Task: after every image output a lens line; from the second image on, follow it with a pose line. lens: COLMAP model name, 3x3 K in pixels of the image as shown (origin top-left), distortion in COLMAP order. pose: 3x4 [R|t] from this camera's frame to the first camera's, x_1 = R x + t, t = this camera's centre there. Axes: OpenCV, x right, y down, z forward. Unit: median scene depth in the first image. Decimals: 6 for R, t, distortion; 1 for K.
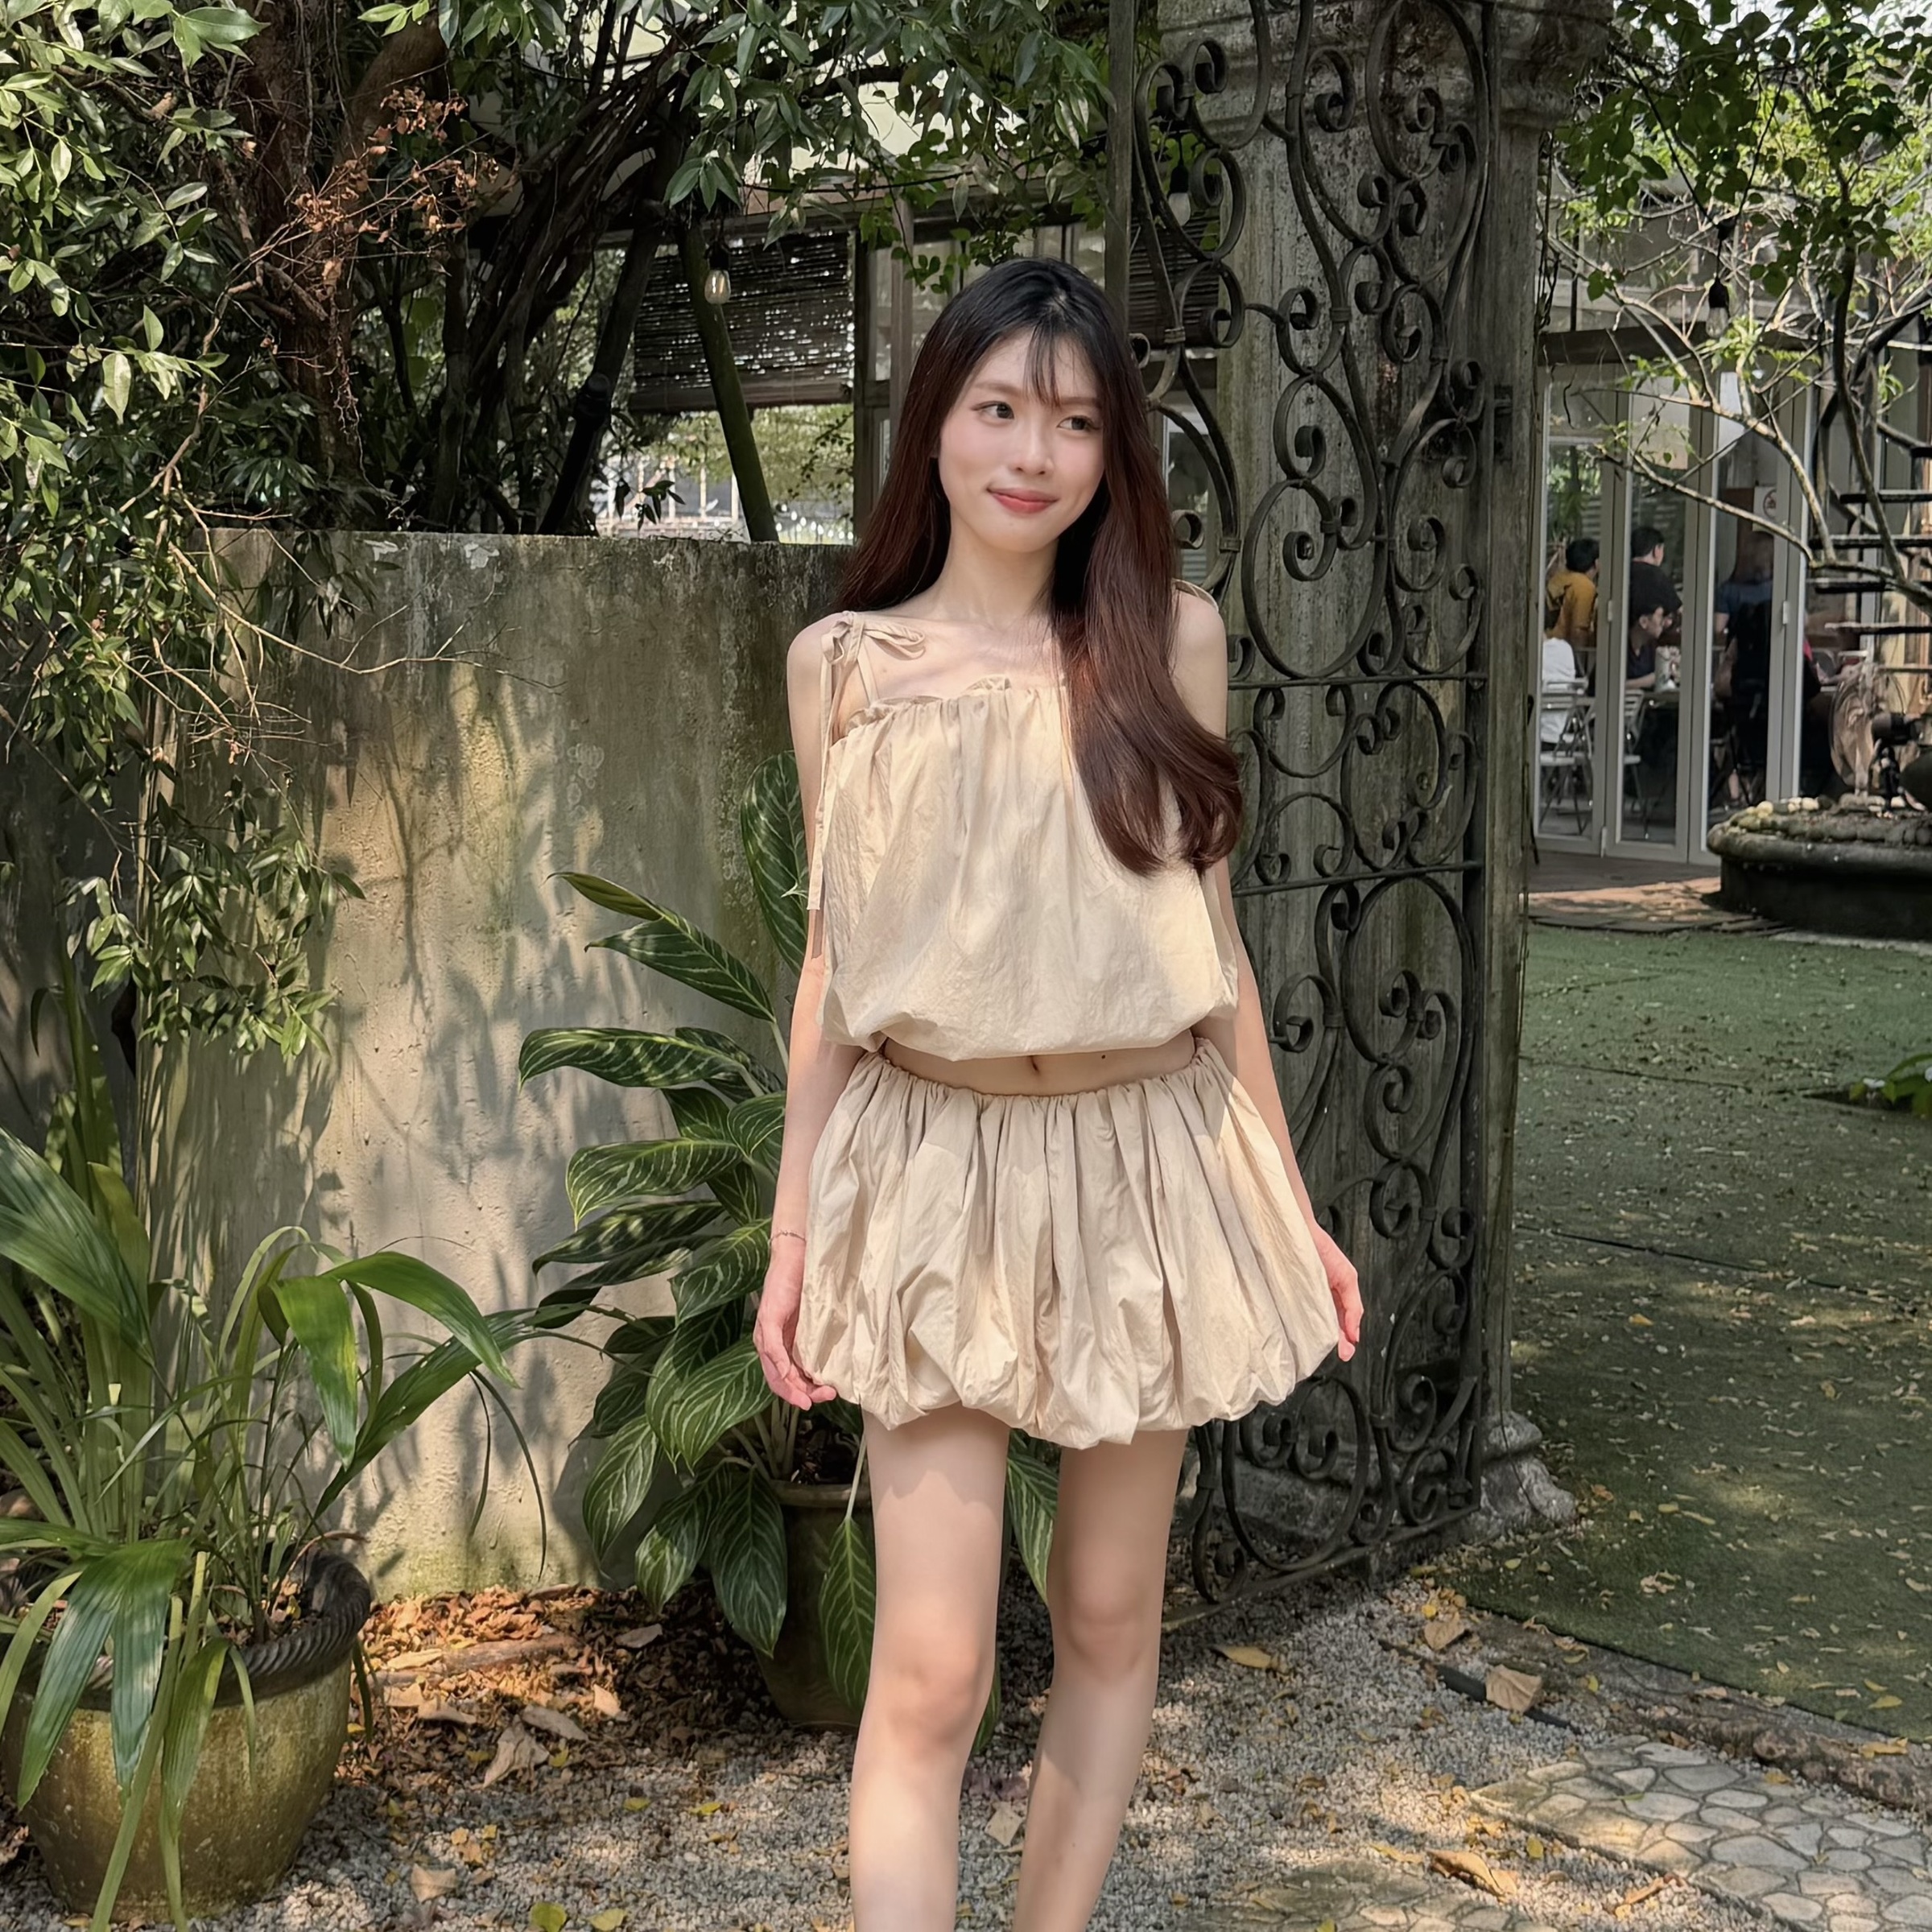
lens RADIAL K [[3709.7, 0, 924.4], [0, 3709.7, 961.8], [0, 0, 1]] dist [0.049432, -0.439450]
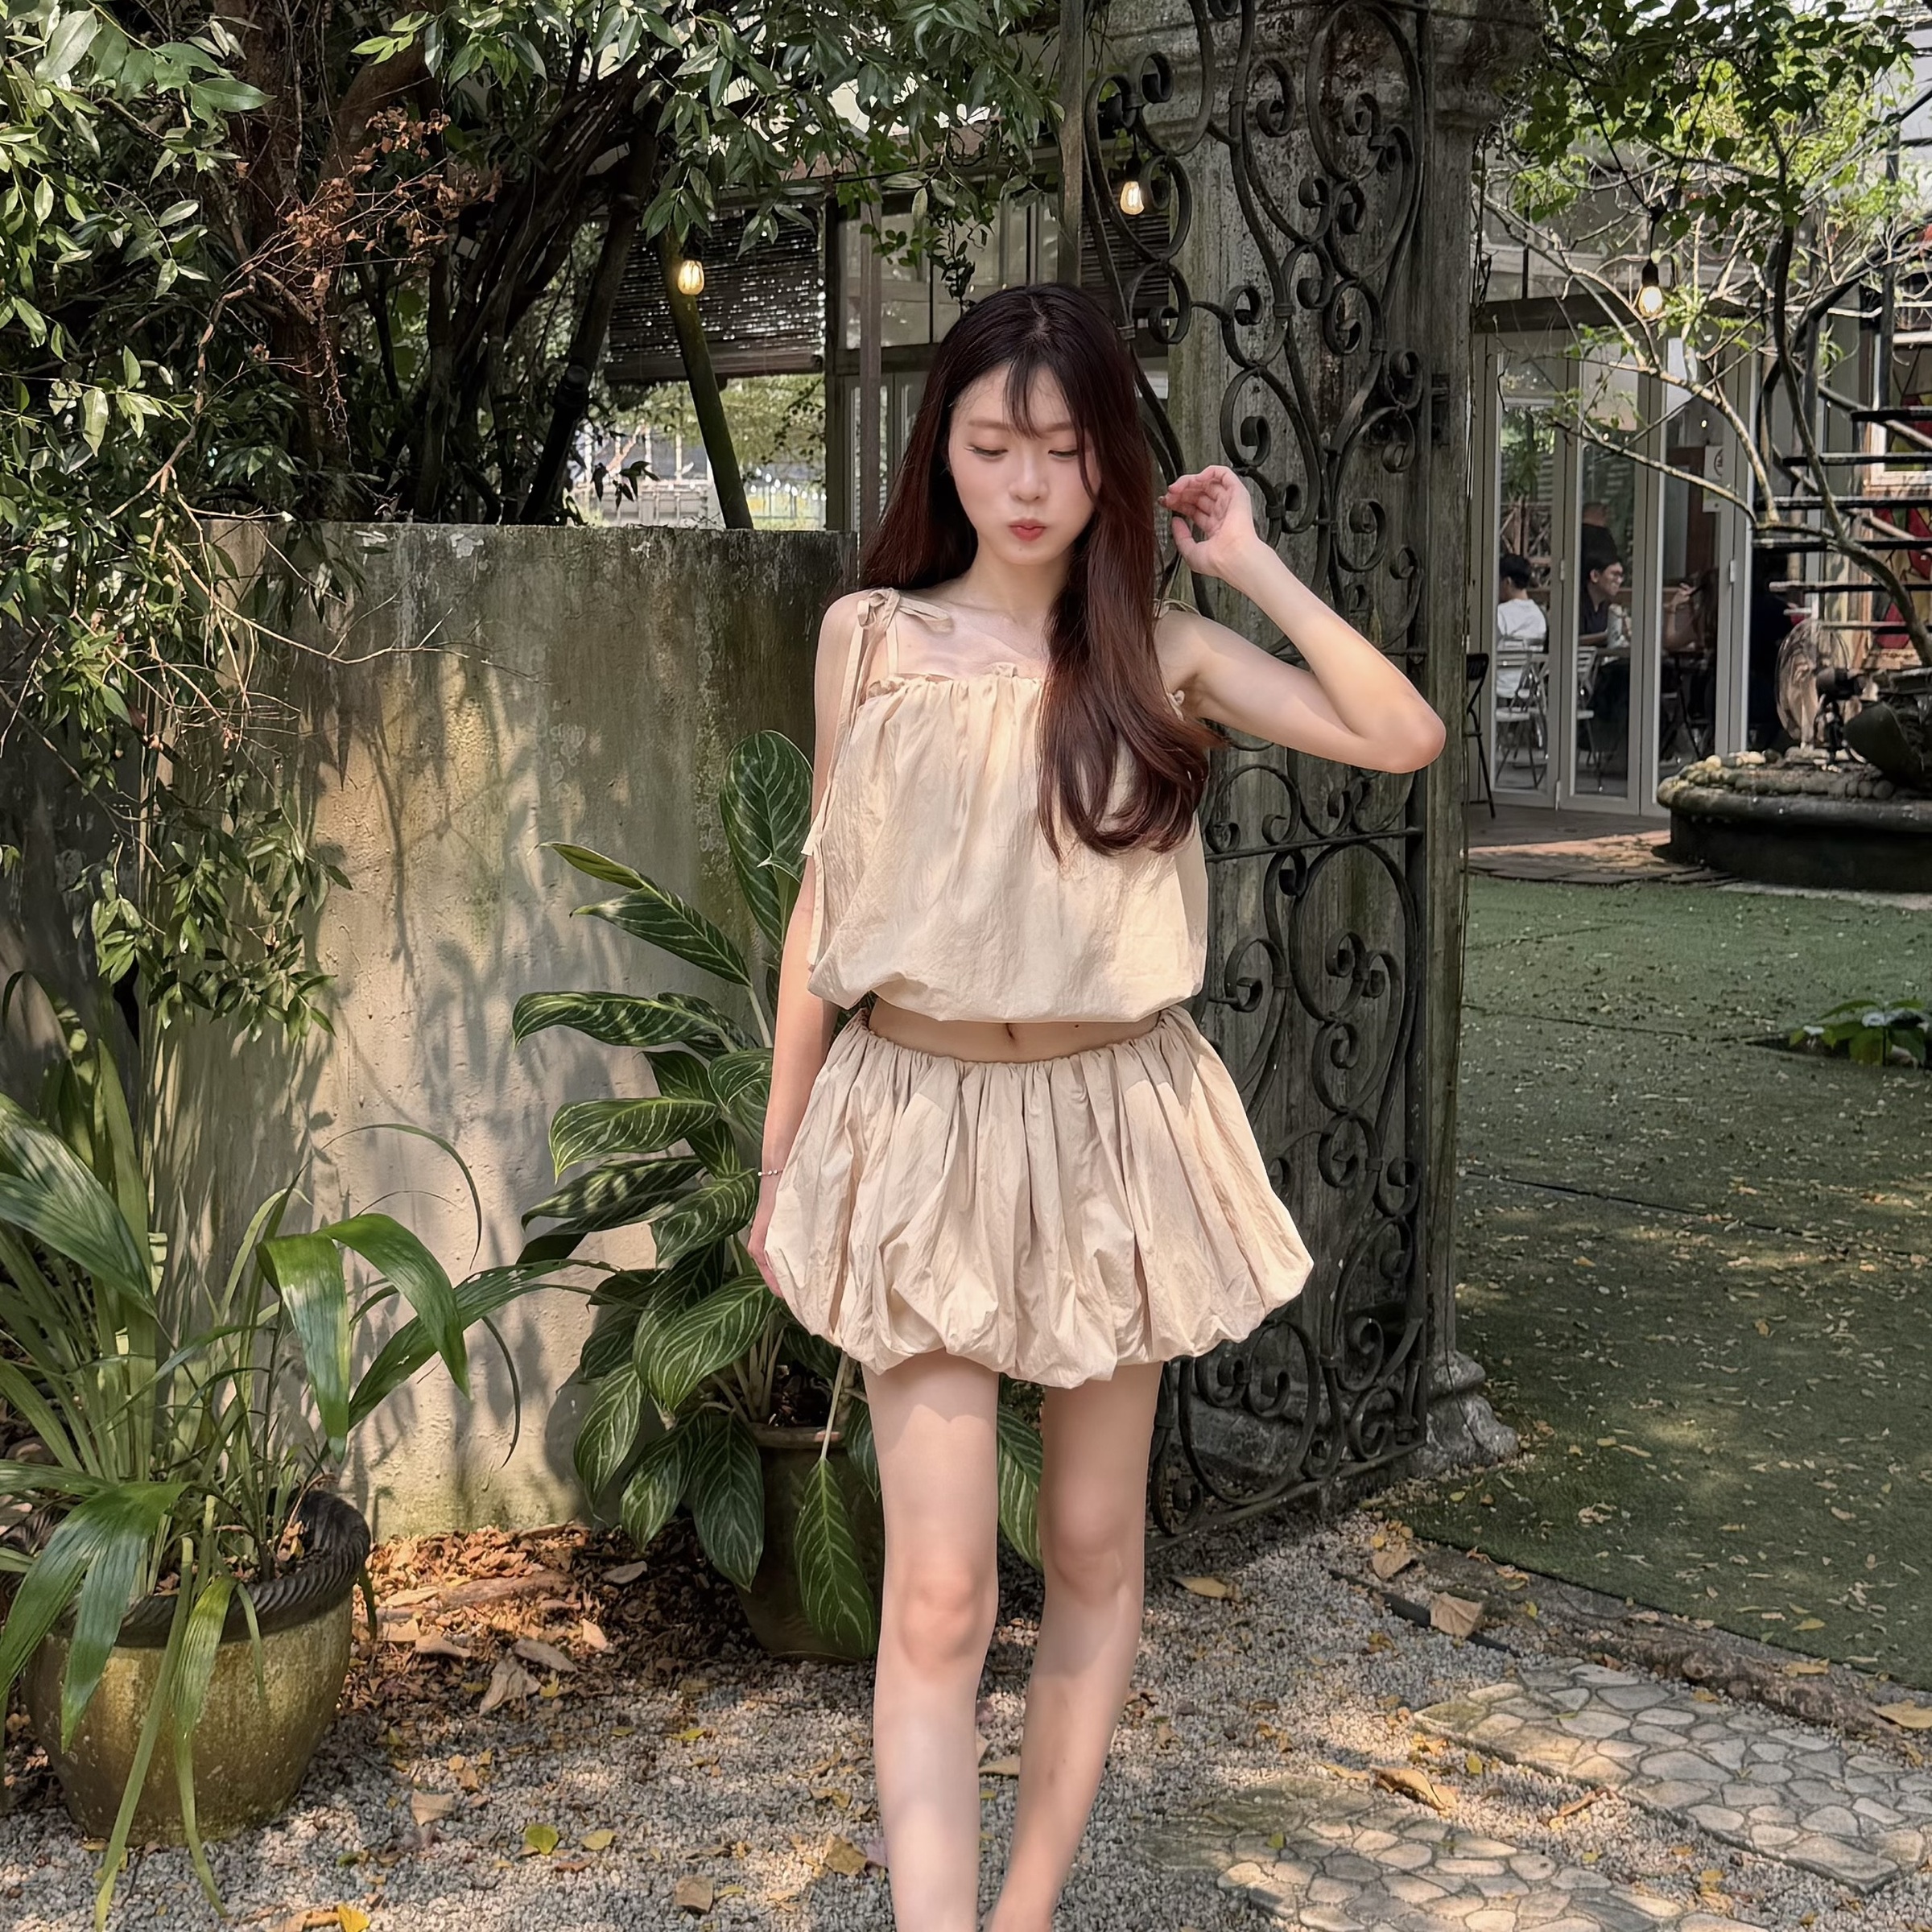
lens RADIAL K [[3732.2, 0, 955.8], [0, 3732.2, 941.7], [0, 0, 1]] dist [0.029348, -0.286487]
pose [[0.999888, -0.007439, 0.012988, 0.004298], [0.007290, 0.999908, 0.011474, -0.008293], [-0.013073, -0.011378, 0.999850, -0.054619]]
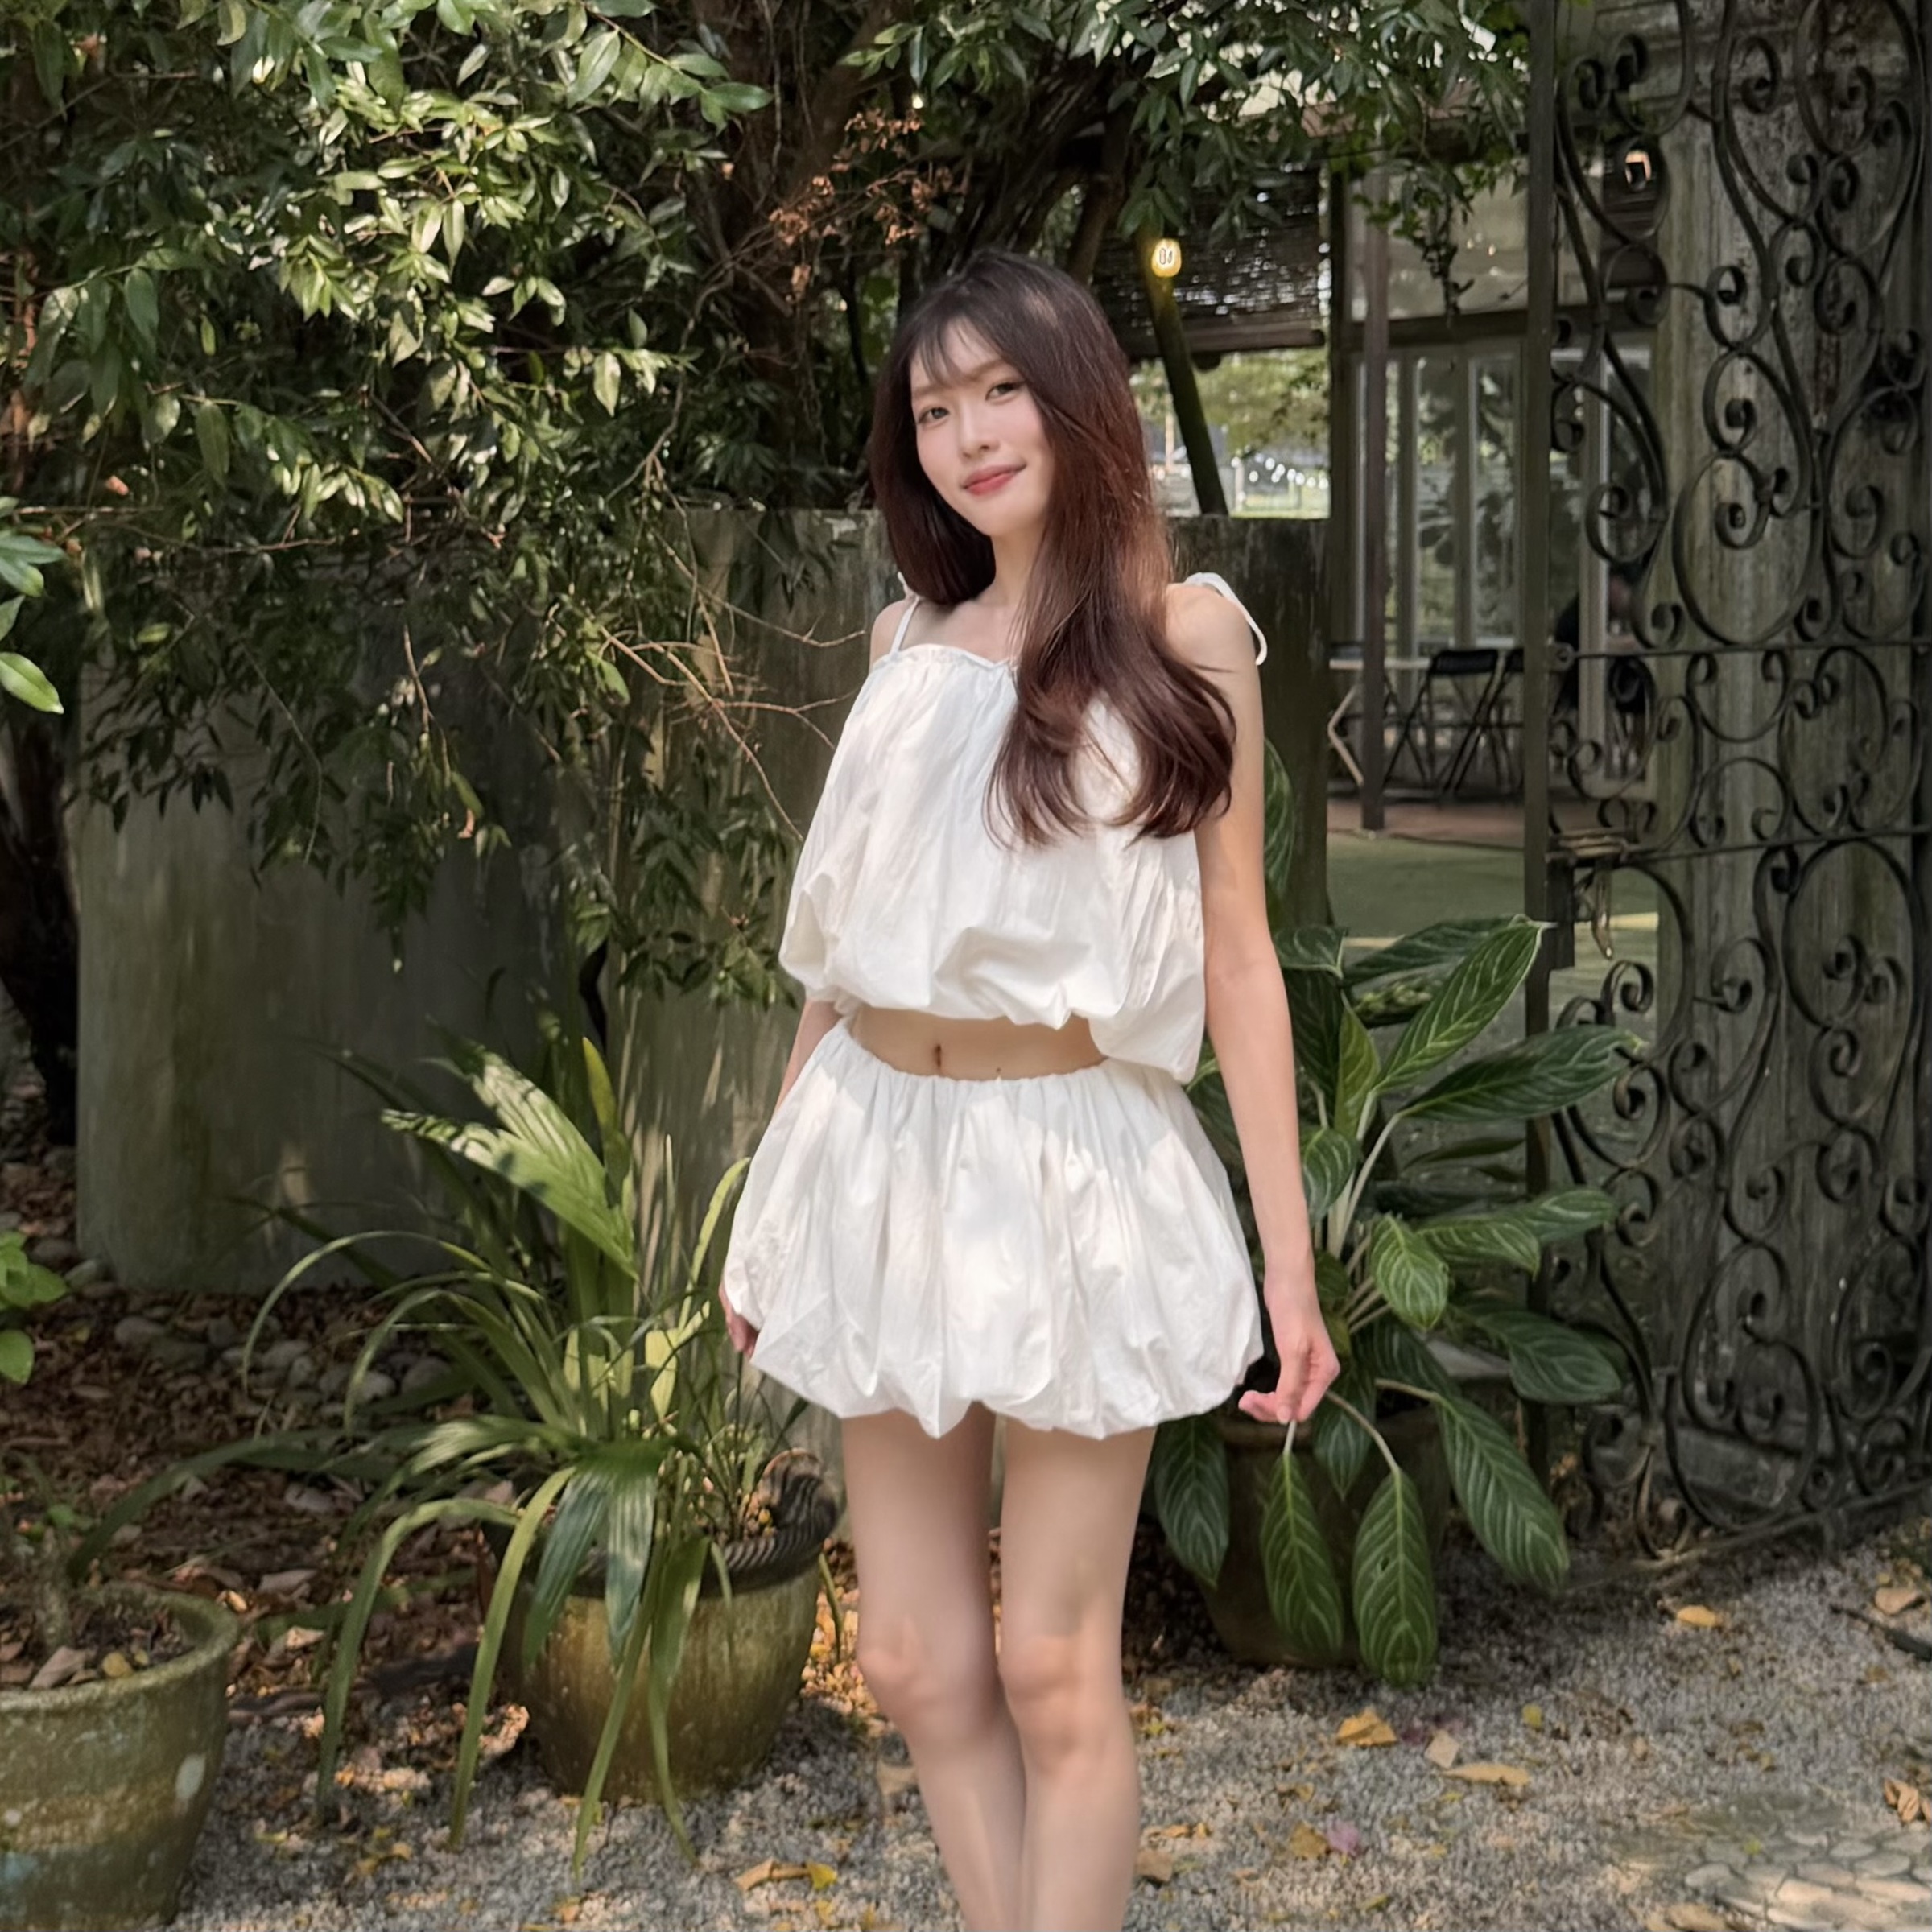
lens RADIAL K [[5019.7, 0, 961.7], [0, 5019.7, 903.9], [0, 0, 1]] dist [-0.278575, 3.732420]
pose [[0.994303, -0.005222, -0.106463, 0.035042], [0.002577, 0.999685, -0.024968, 0.027654], [0.106560, 0.024551, 0.994003, -0.372929]]
